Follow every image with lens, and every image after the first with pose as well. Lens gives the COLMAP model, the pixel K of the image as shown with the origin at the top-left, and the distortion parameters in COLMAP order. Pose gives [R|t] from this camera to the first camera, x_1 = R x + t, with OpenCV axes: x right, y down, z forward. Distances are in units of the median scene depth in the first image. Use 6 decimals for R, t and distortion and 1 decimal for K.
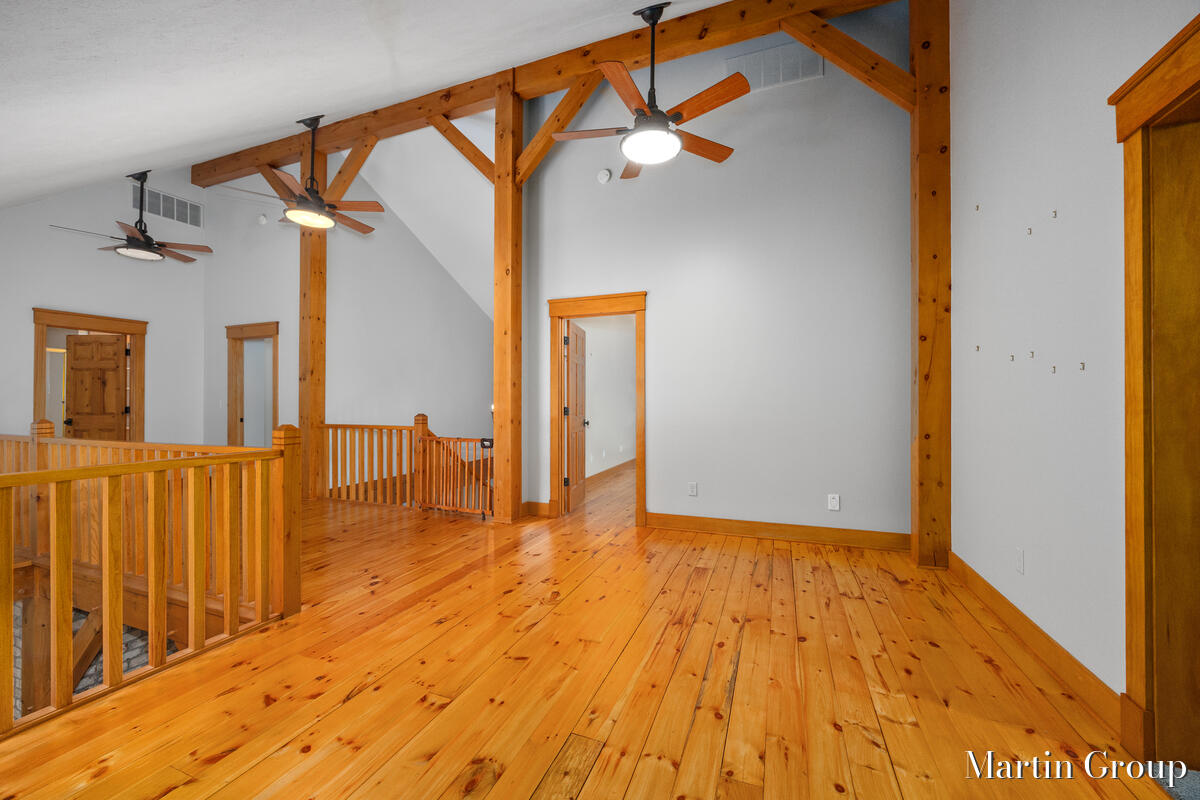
lens RADIAL K [[465.4, 0, 607.8], [0, 465.4, 396.9], [0, 0, 1]] dist [0.000088, -0.000216]
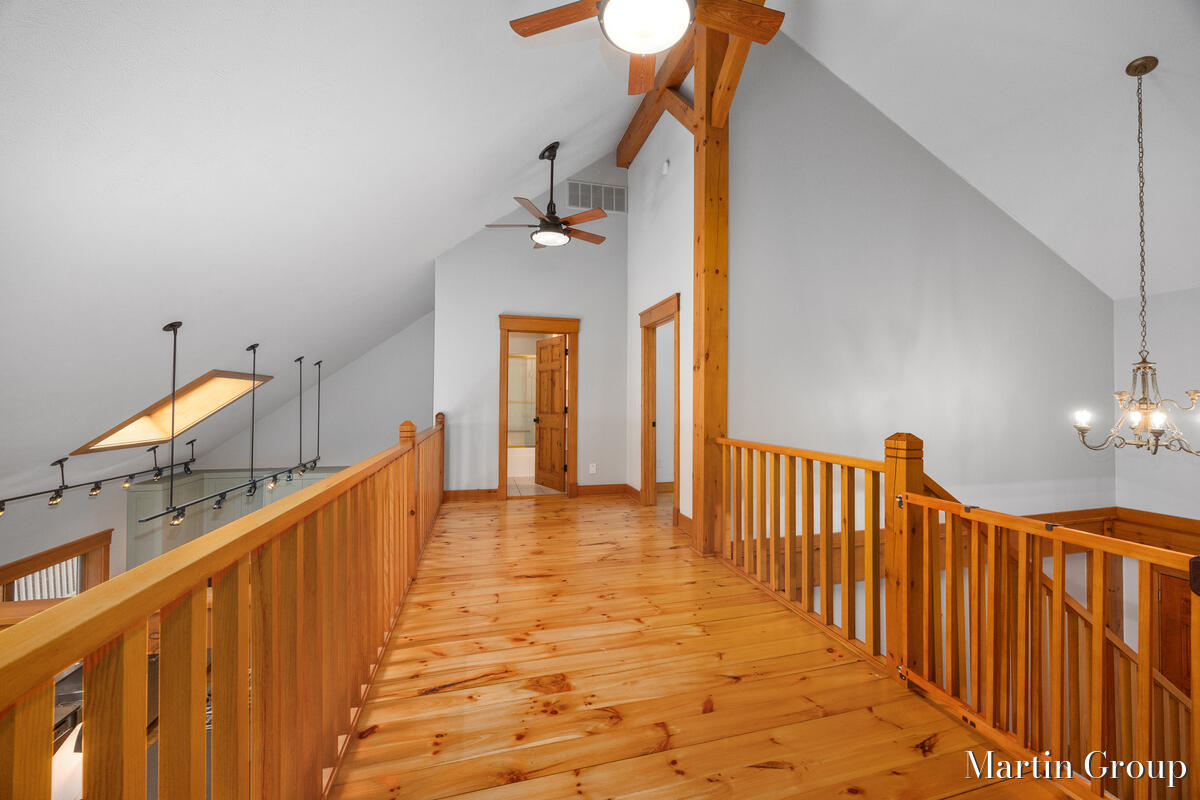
lens RADIAL K [[465.4, 0, 607.8], [0, 465.4, 396.9], [0, 0, 1]] dist [0.000088, -0.000216]
pose [[0.618279, -0.007277, -0.785925, -0.201881], [0.005922, 0.999972, -0.004599, 0.004891], [0.785936, -0.001811, 0.618305, 0.459061]]
